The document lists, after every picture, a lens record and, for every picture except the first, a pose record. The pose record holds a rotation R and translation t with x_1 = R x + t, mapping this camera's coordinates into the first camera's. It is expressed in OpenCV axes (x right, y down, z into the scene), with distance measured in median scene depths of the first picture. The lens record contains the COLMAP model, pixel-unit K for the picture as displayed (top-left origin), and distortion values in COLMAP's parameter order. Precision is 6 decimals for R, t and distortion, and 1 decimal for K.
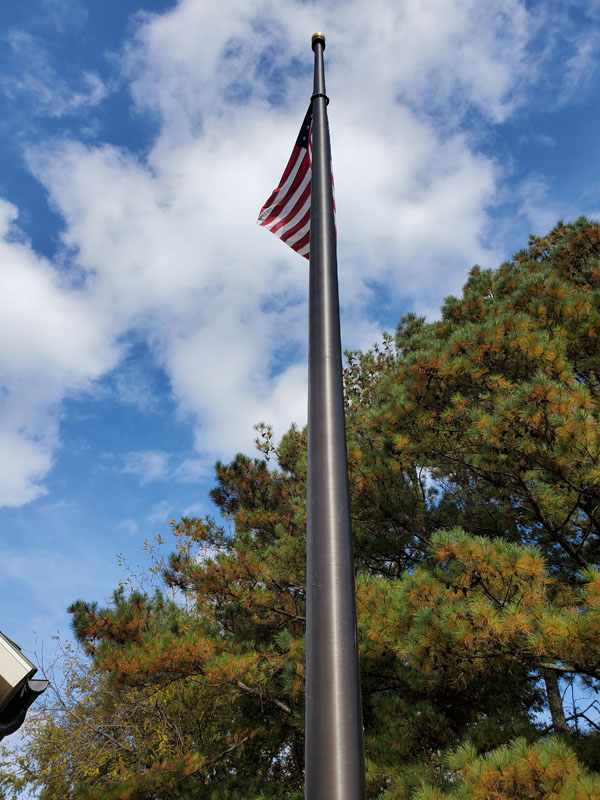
lens RADIAL K [[620.6, 0, 300.0], [0, 620.6, 400.0], [0, 0, 1]] dist [0.002654, 0.000371]
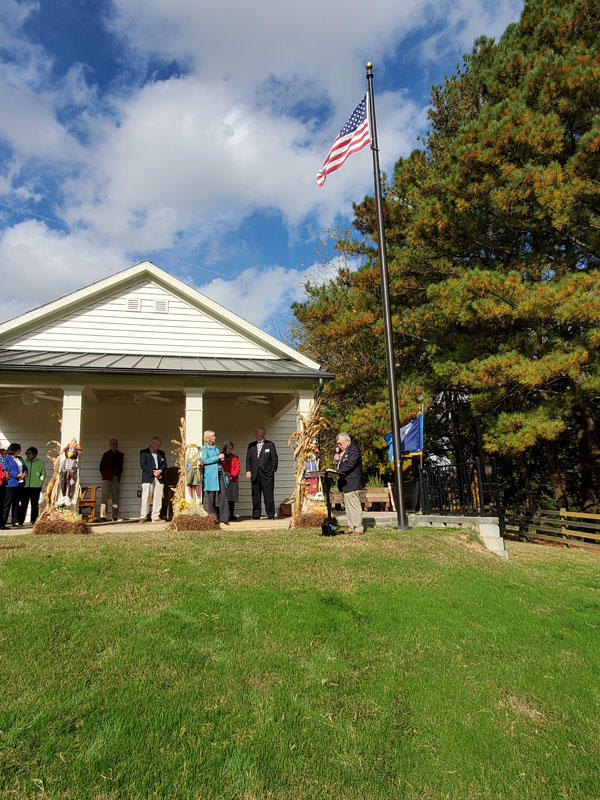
lens RADIAL K [[469.1, 0, 300.0], [0, 469.1, 400.0], [0, 0, 1]] dist [-0.000955, -0.000221]
pose [[0.944005, -0.115372, -0.309100, 0.046430], [0.271425, 0.804190, 0.528779, -0.161911], [0.187569, -0.583068, 0.790474, -0.228740]]
